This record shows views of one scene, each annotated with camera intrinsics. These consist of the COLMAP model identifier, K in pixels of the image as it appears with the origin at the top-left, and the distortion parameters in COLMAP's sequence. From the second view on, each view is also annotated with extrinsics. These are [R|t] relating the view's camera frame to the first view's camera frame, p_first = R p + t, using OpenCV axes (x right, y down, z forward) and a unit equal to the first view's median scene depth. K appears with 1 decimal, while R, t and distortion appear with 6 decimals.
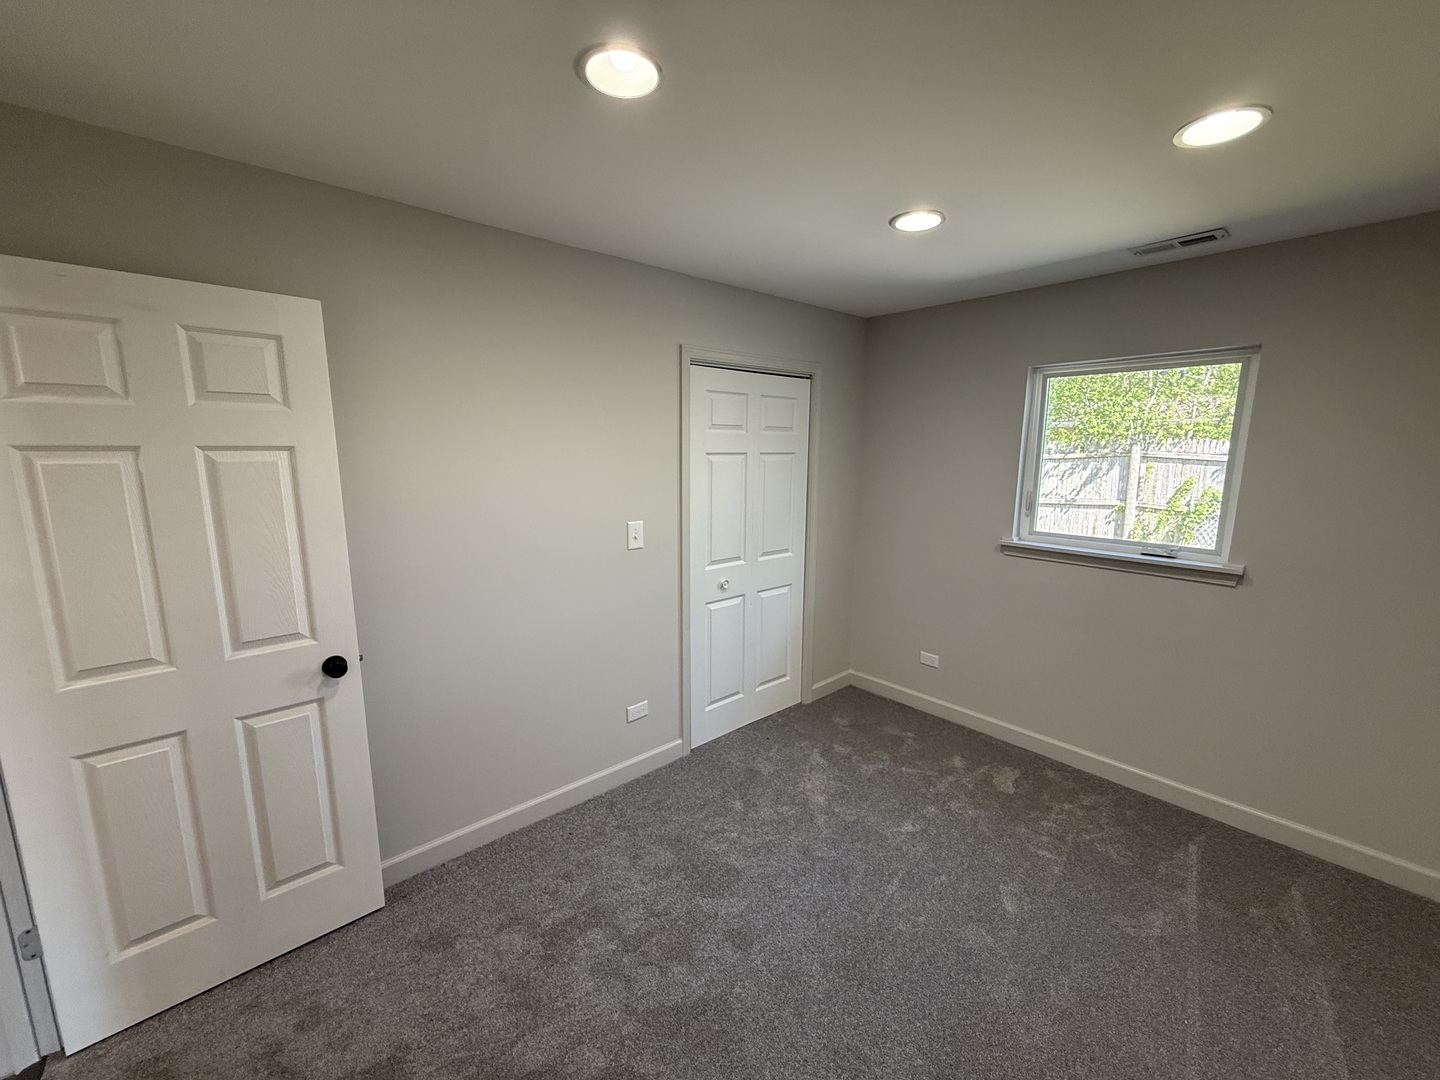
lens RADIAL K [[571.5, 0, 721.7], [0, 571.5, 534.9], [0, 0, 1]] dist [0.000052, -0.000527]
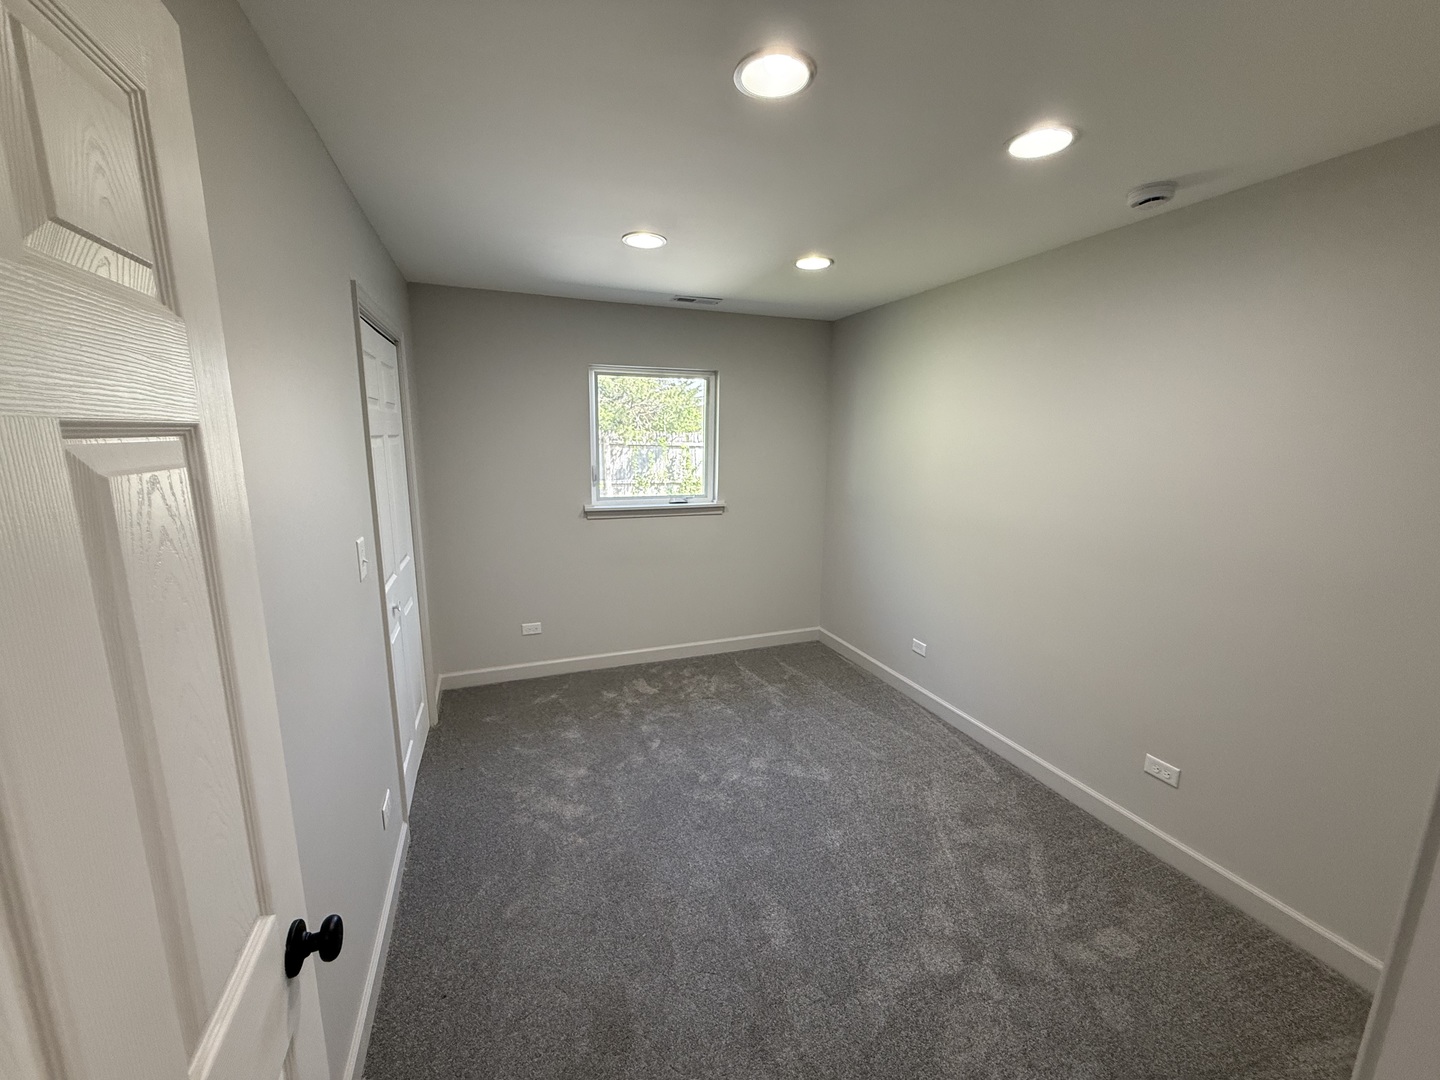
lens RADIAL K [[571.5, 0, 712.6], [0, 571.5, 539.7], [0, 0, 1]] dist [0.000052, -0.000527]
pose [[0.364329, -0.169820, 0.915656, -0.589420], [0.133052, 0.982638, 0.129303, -0.050506], [-0.921717, 0.074721, 0.380598, 0.338909]]
